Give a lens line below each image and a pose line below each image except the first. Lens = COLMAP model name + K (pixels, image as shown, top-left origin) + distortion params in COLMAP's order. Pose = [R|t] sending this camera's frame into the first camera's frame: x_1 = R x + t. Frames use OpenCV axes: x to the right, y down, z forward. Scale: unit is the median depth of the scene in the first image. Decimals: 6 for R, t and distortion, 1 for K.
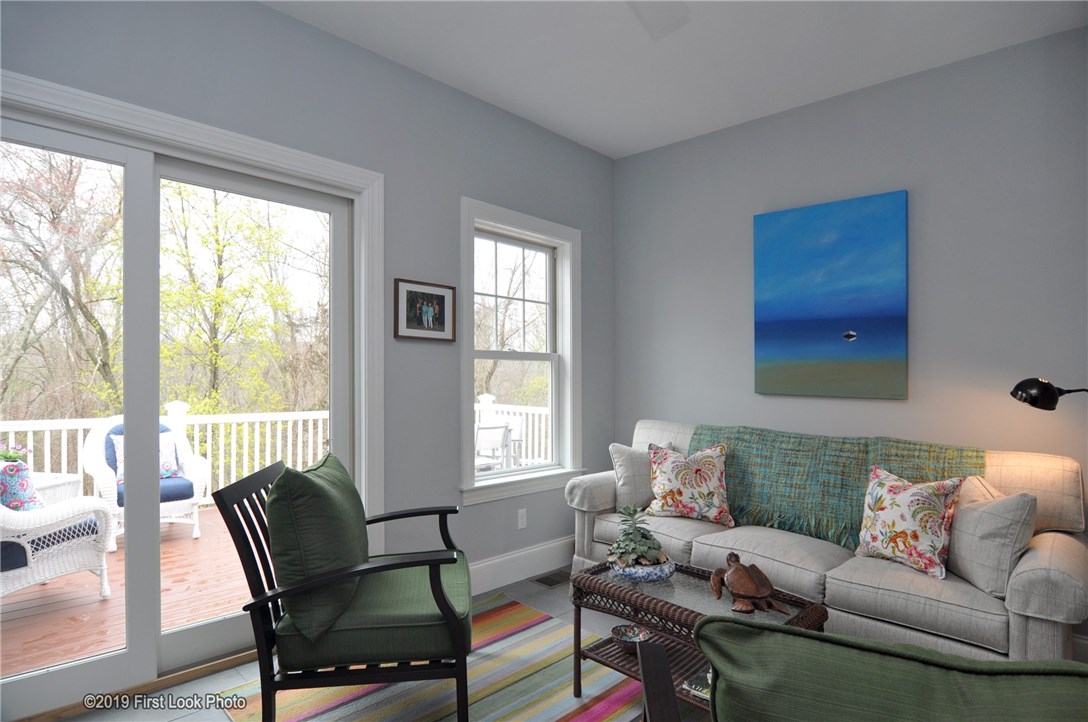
lens RADIAL K [[584.9, 0, 538.1], [0, 584.9, 368.7], [0, 0, 1]] dist [-0.013556, -0.008161]
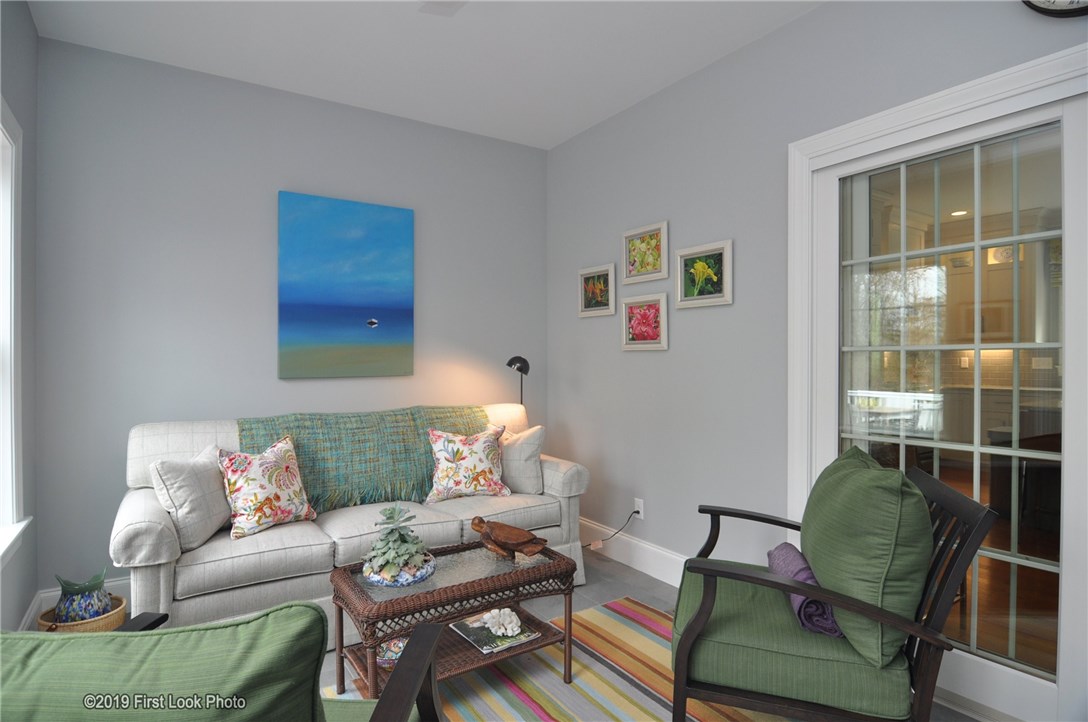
lens RADIAL K [[551.2, 0, 541.1], [0, 551.2, 350.1], [0, 0, 1]] dist [-0.018344, -0.000606]
pose [[0.224200, -0.008575, 0.974505, -0.450885], [0.008196, 0.999943, 0.006913, -0.007584], [-0.974509, 0.006438, 0.224258, 0.433578]]
